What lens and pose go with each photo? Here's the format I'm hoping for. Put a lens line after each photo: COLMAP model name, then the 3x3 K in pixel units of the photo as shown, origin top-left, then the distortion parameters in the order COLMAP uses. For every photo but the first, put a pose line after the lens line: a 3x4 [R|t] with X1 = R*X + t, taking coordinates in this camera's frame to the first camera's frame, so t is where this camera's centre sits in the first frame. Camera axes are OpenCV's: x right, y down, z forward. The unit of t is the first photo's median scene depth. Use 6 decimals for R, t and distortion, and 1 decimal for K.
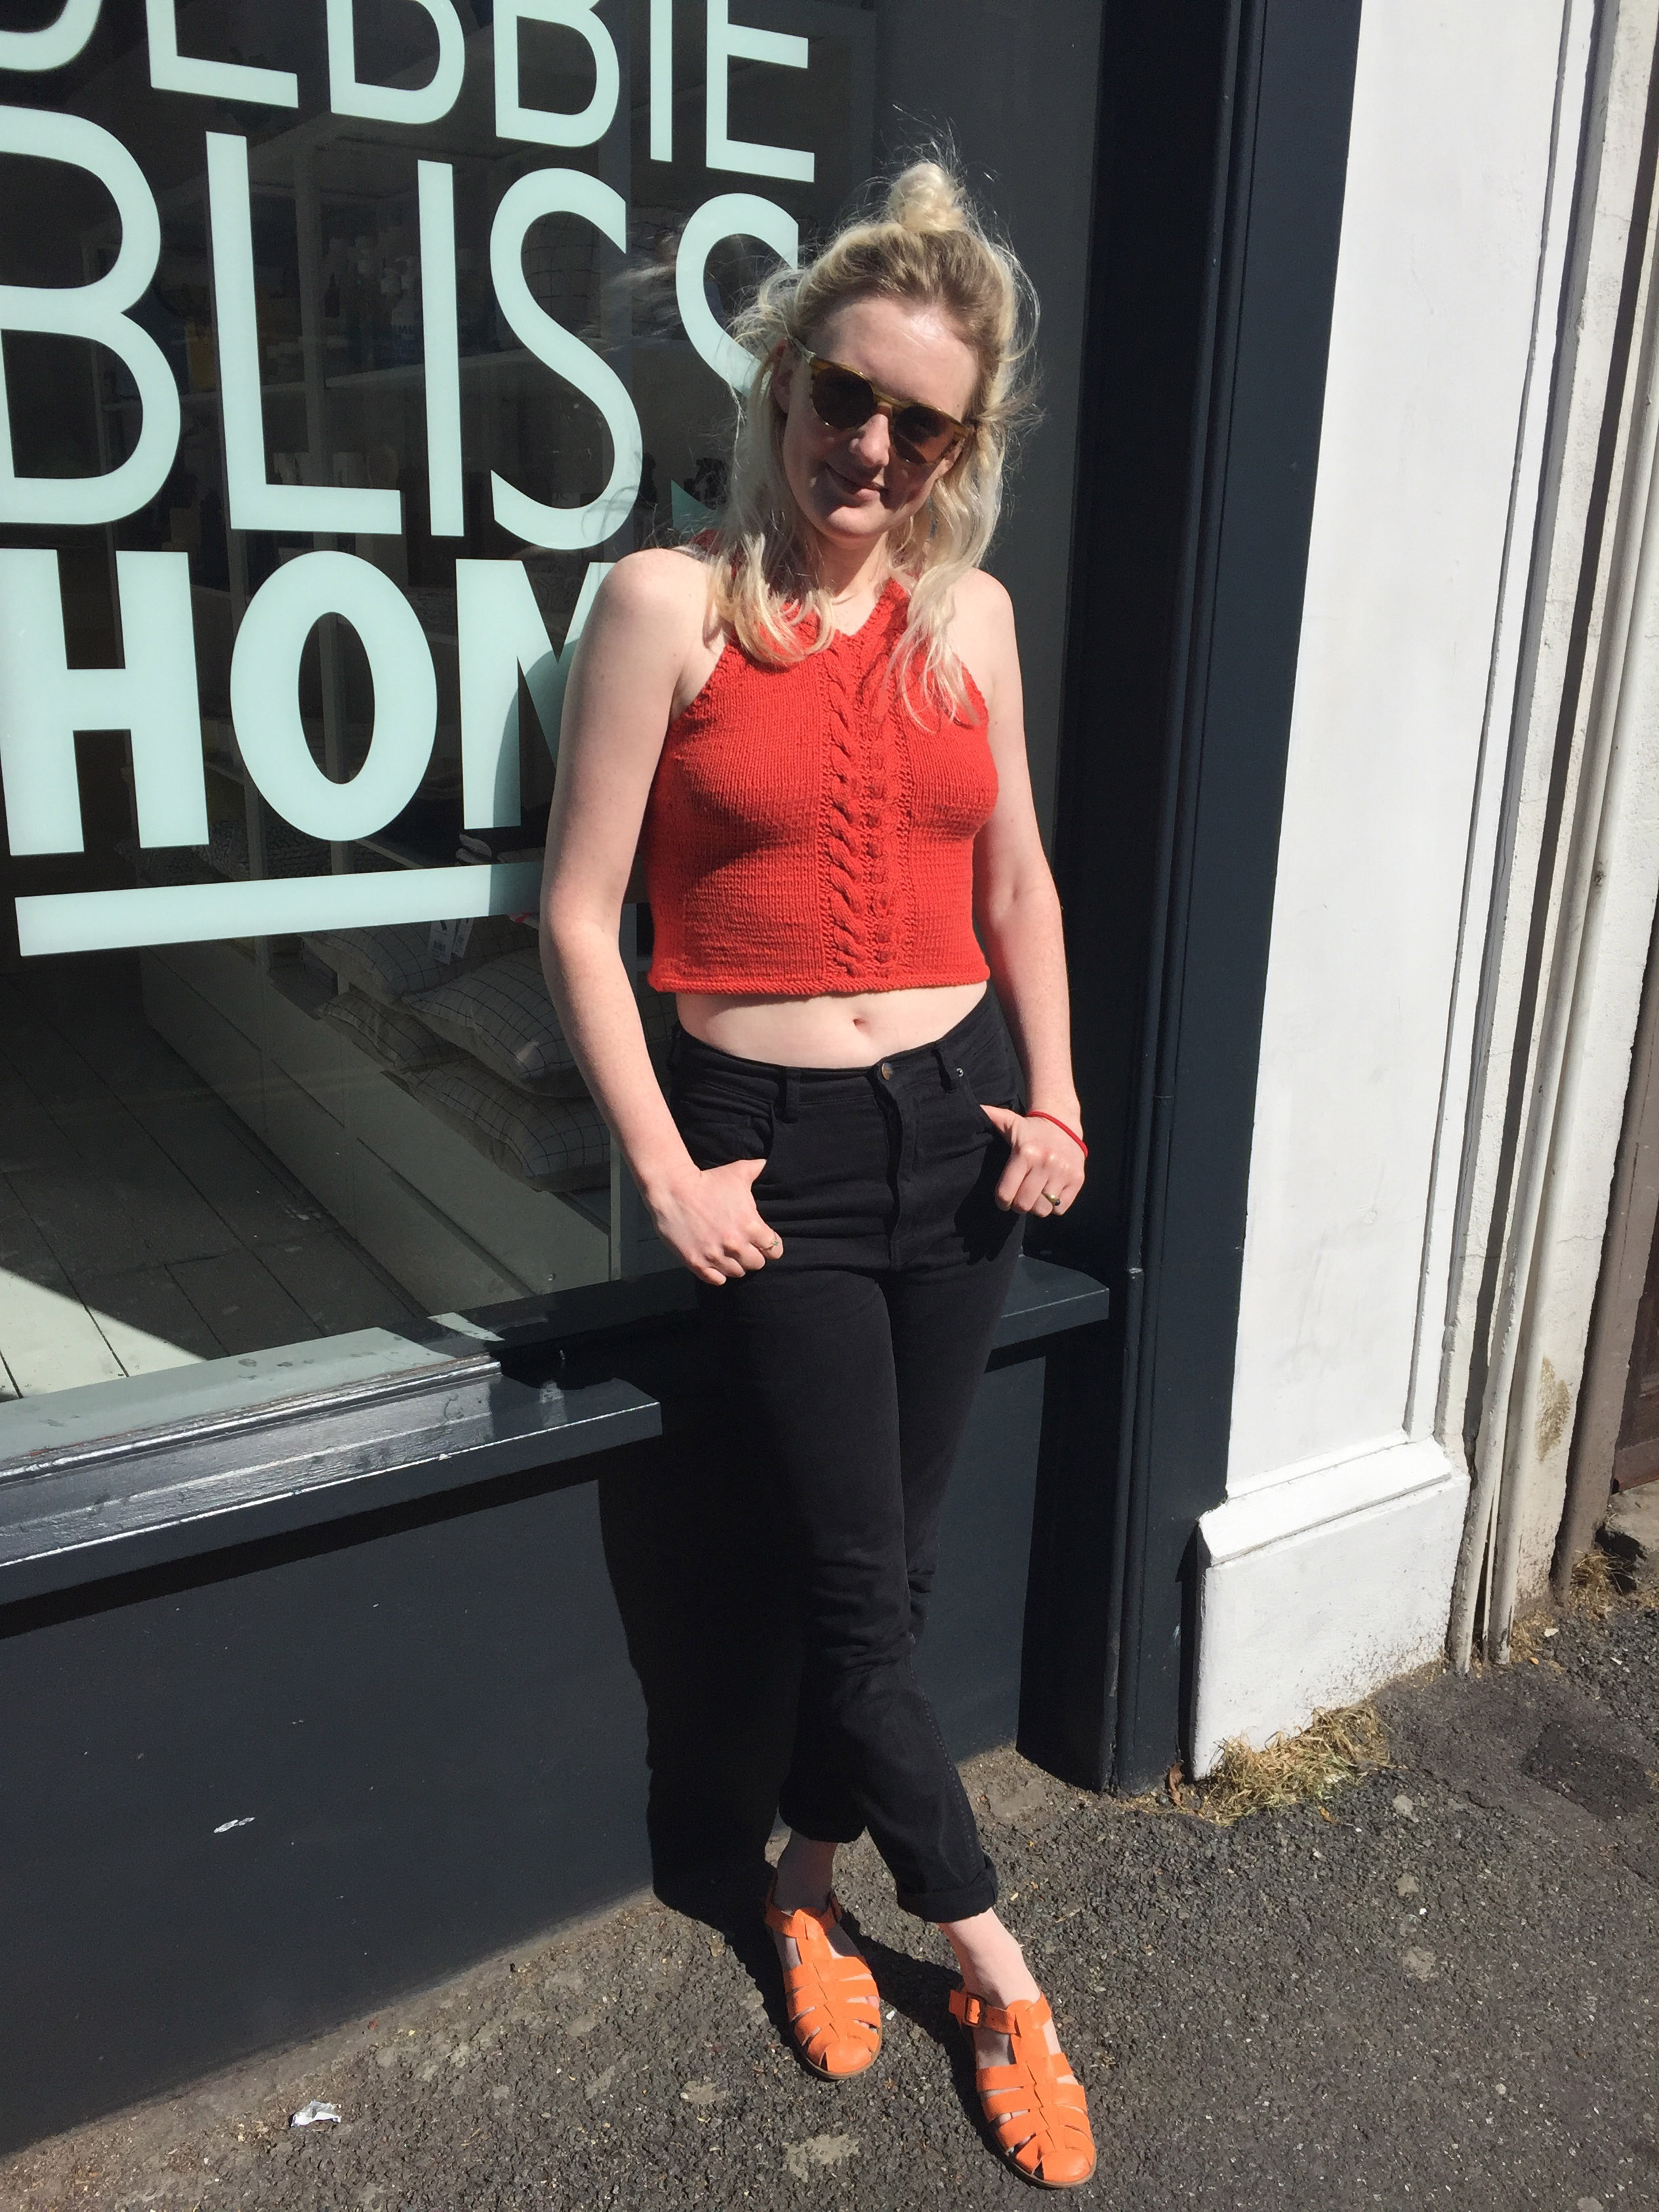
lens RADIAL K [[1896.9, 0, 831.3], [0, 1896.9, 1114.0], [0, 0, 1]] dist [0.090717, -0.127127]
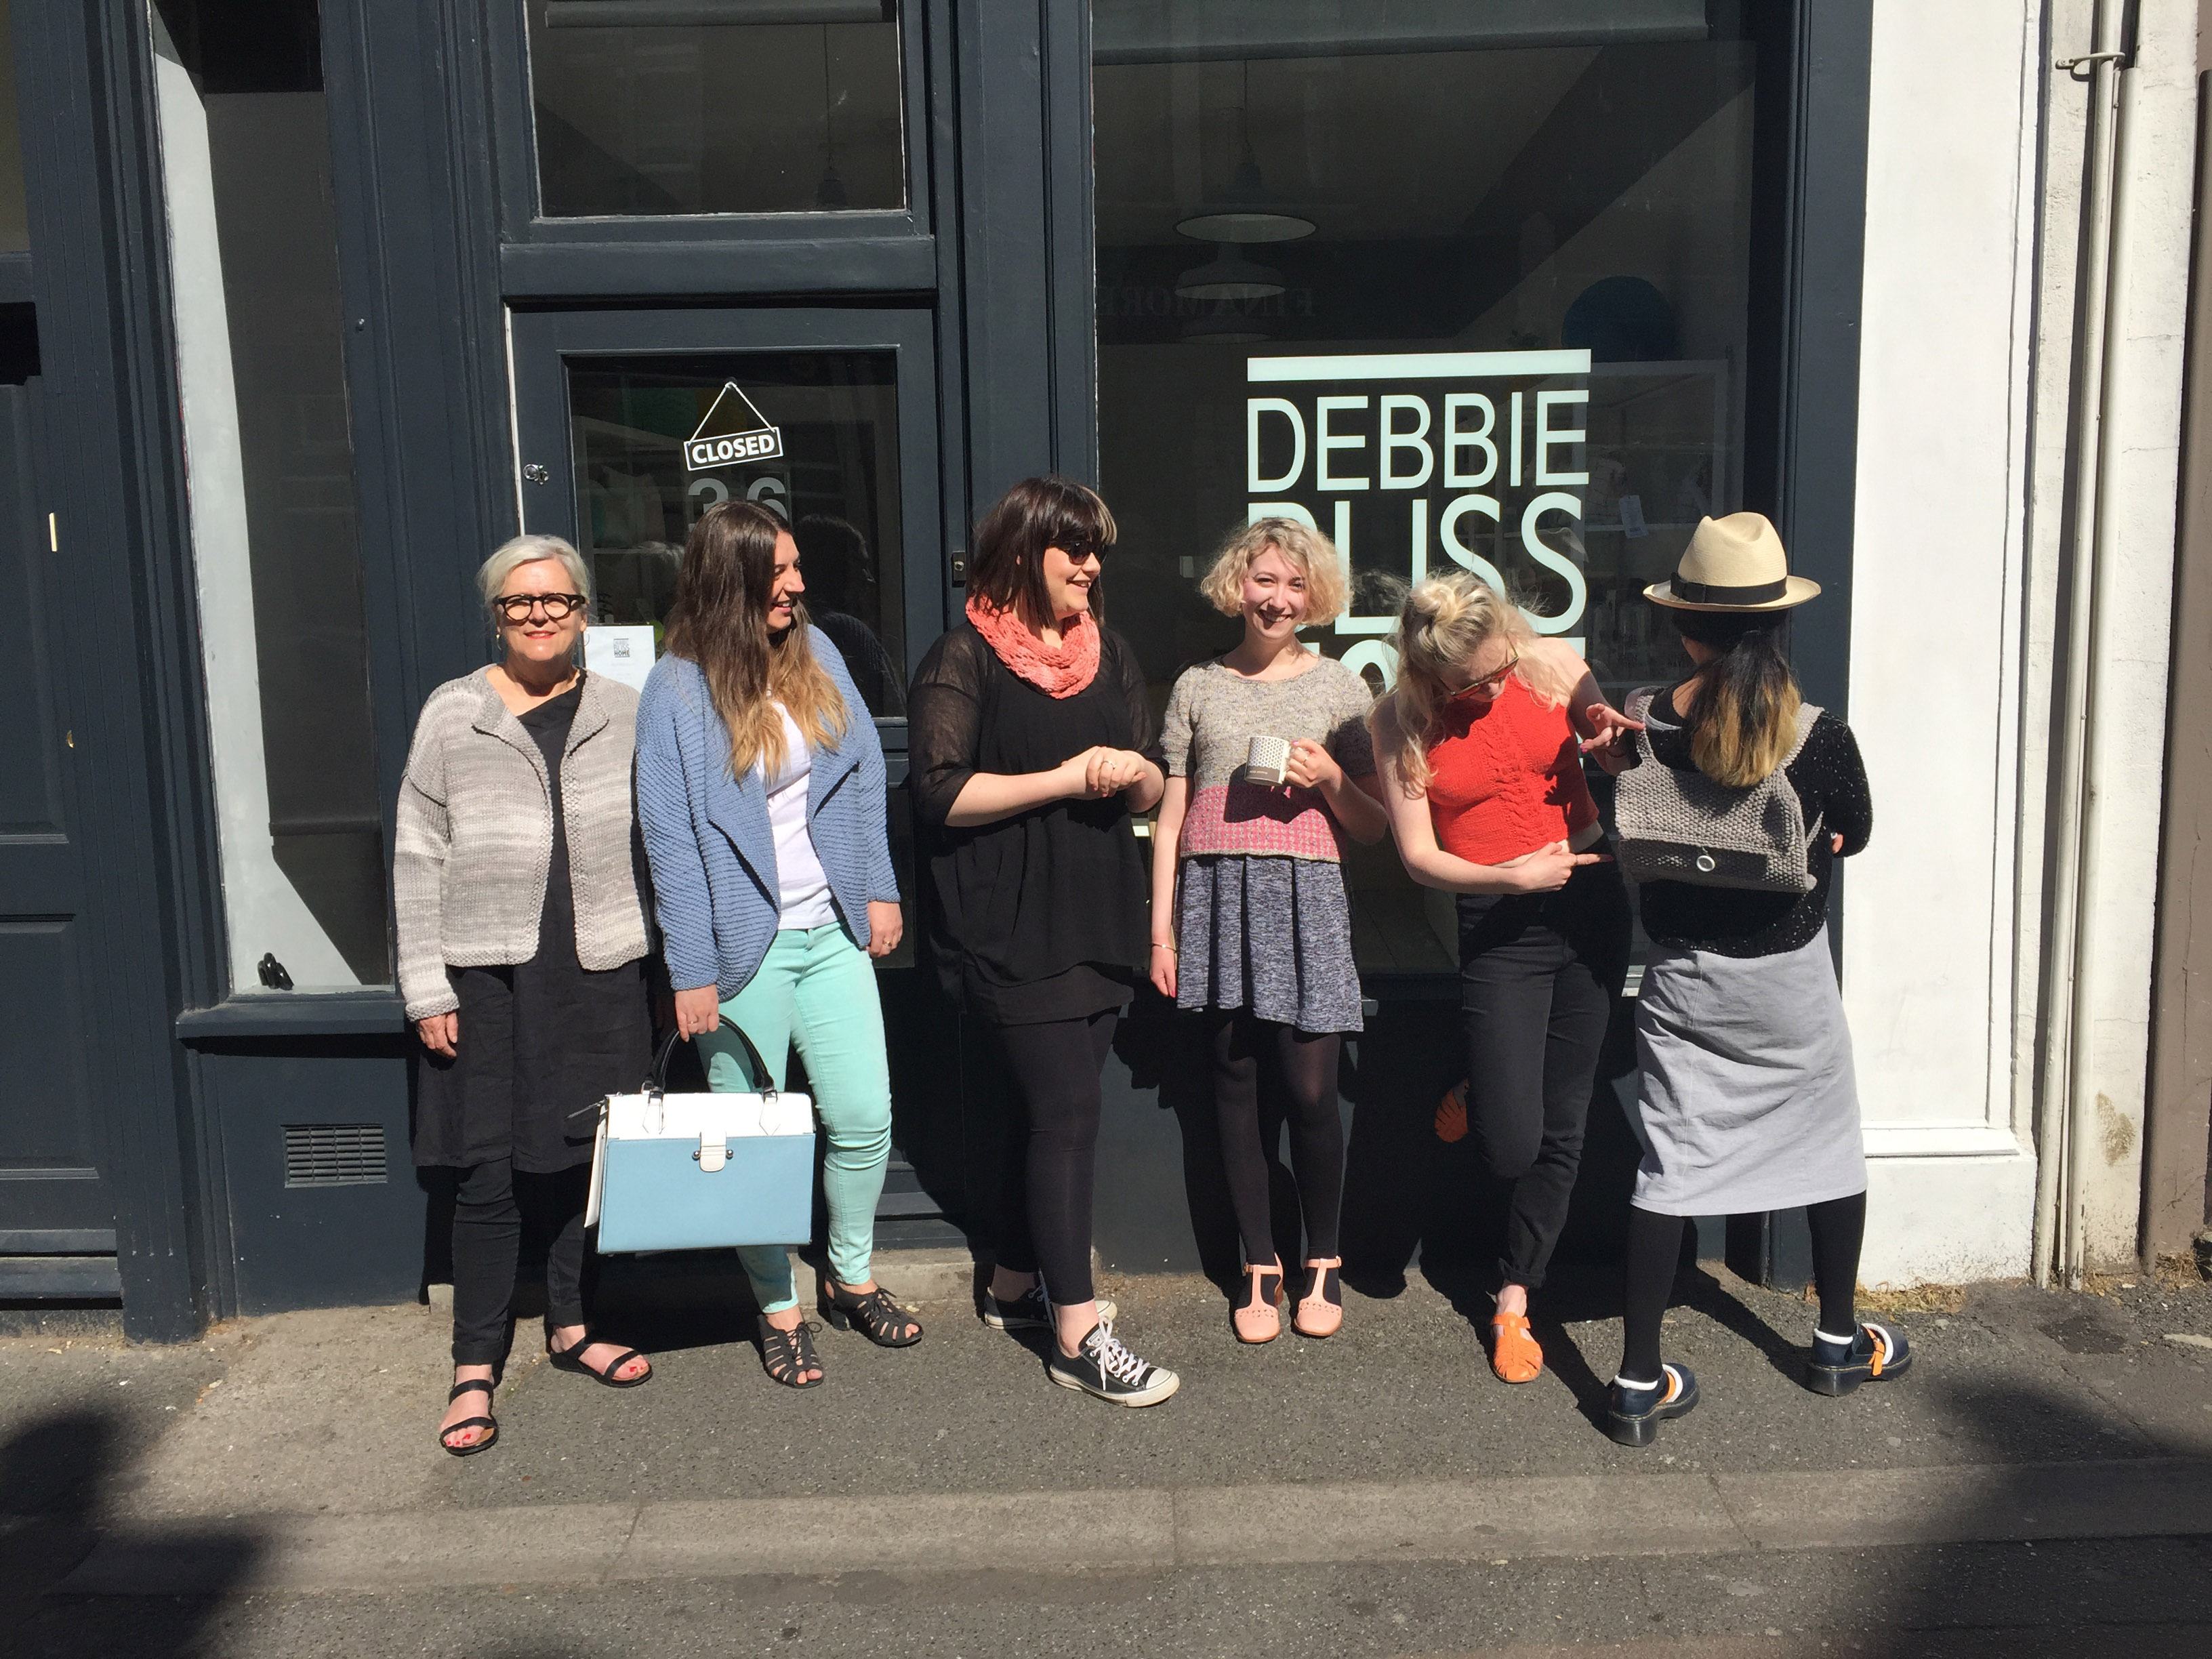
lens RADIAL K [[1865.4, 0, 1098.4], [0, 1865.4, 865.1], [0, 0, 1]] dist [0.017532, 0.002089]
pose [[0.827581, 0.043545, -0.559655, 0.654921], [-0.122655, 0.986923, -0.104585, 0.245327], [0.547783, 0.155197, 0.822100, -0.950866]]
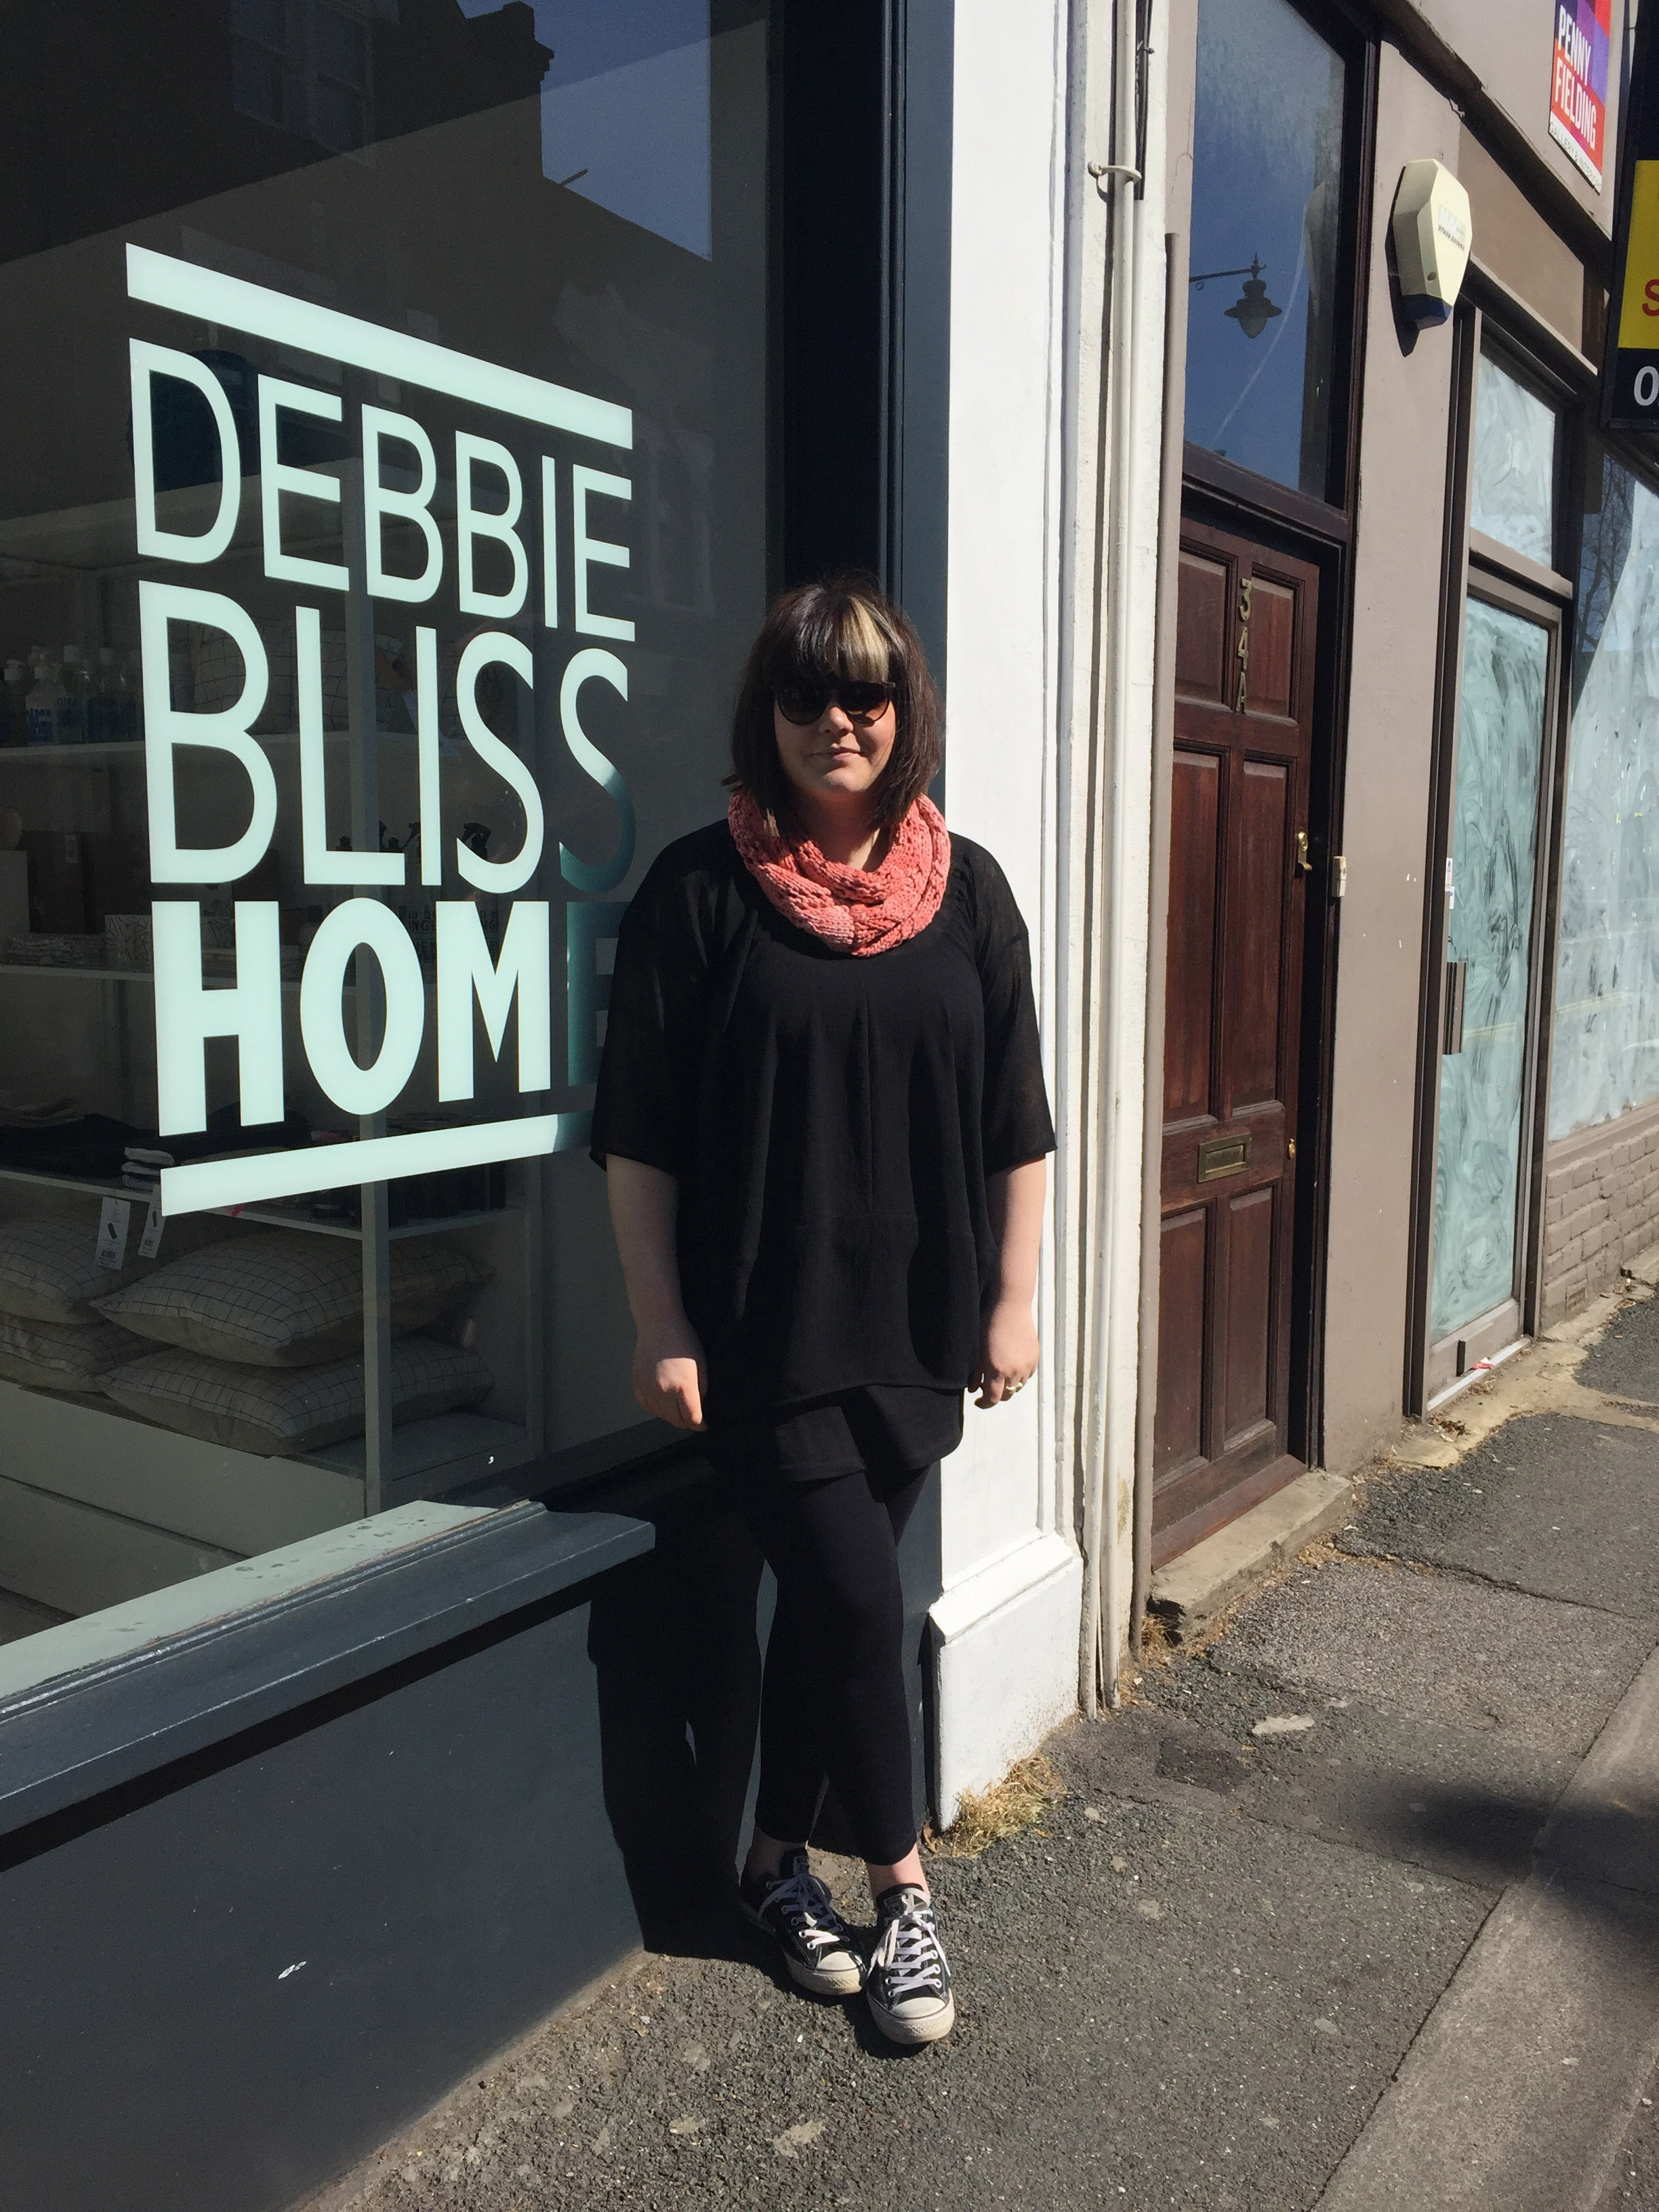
lens RADIAL K [[1858.8, 0, 824.6], [0, 1858.8, 1123.2], [0, 0, 1]] dist [0.090756, -0.150393]
pose [[0.925593, -0.072565, 0.371499, -0.338178], [0.134122, 0.980648, -0.142618, 0.064600], [-0.353961, 0.181833, 0.917414, -0.202904]]
